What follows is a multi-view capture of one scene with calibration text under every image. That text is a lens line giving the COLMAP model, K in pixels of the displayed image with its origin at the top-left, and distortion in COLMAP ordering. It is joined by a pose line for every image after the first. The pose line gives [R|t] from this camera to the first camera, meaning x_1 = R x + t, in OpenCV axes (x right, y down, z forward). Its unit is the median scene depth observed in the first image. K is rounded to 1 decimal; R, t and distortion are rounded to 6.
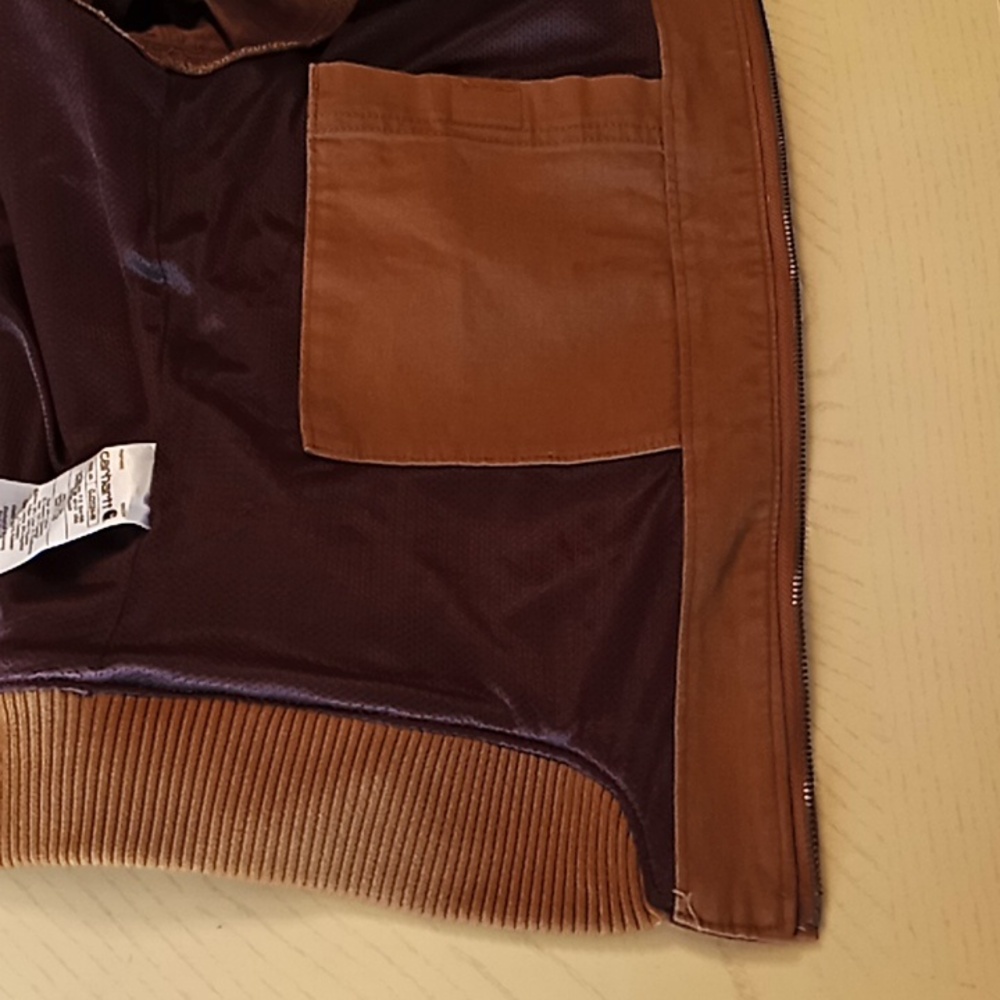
lens RADIAL K [[1673.0, 0, 500.0], [0, 1673.0, 500.0], [0, 0, 1]] dist [0.148137, -0.236686]
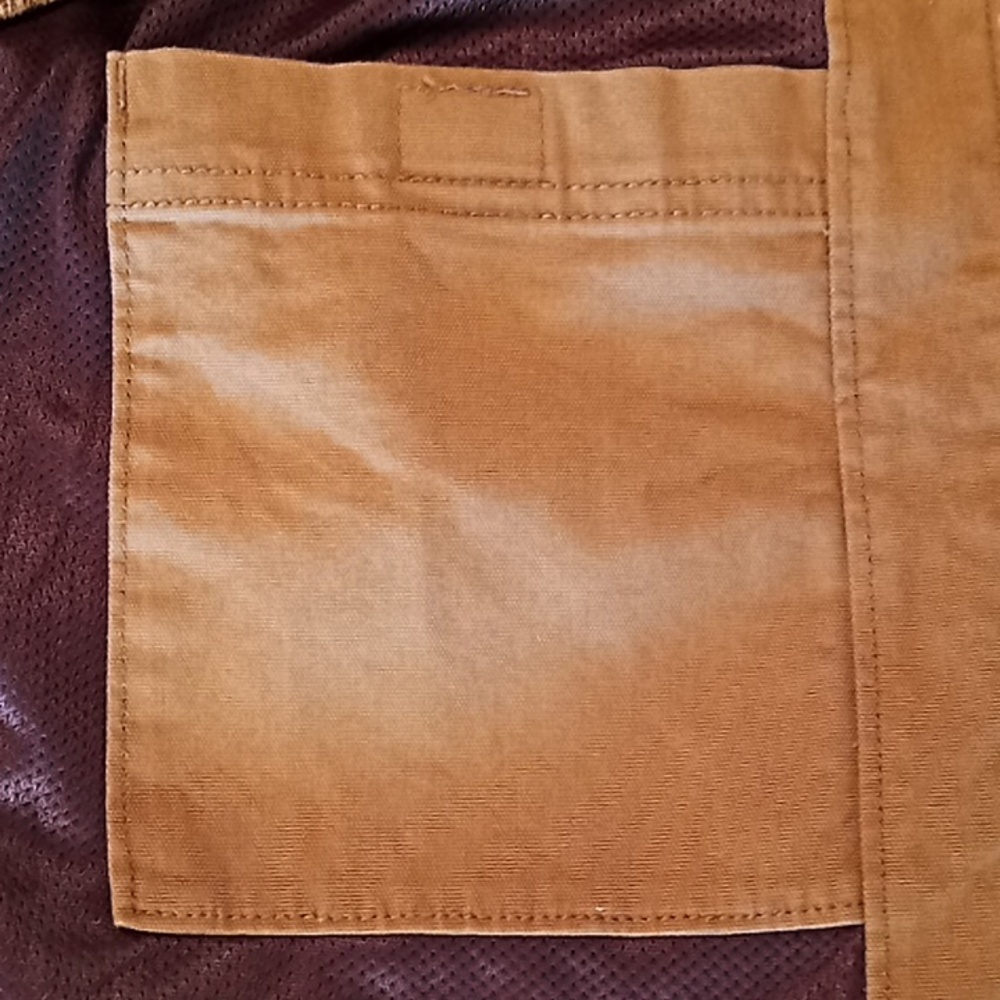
lens RADIAL K [[1673.0, 0, 500.0], [0, 1673.0, 500.0], [0, 0, 1]] dist [0.148137, -0.236686]
pose [[0.999833, -0.006691, -0.017013, 0.008309], [0.011012, 0.963257, 0.268356, -0.267152], [0.014592, -0.268498, 0.963170, 0.501455]]
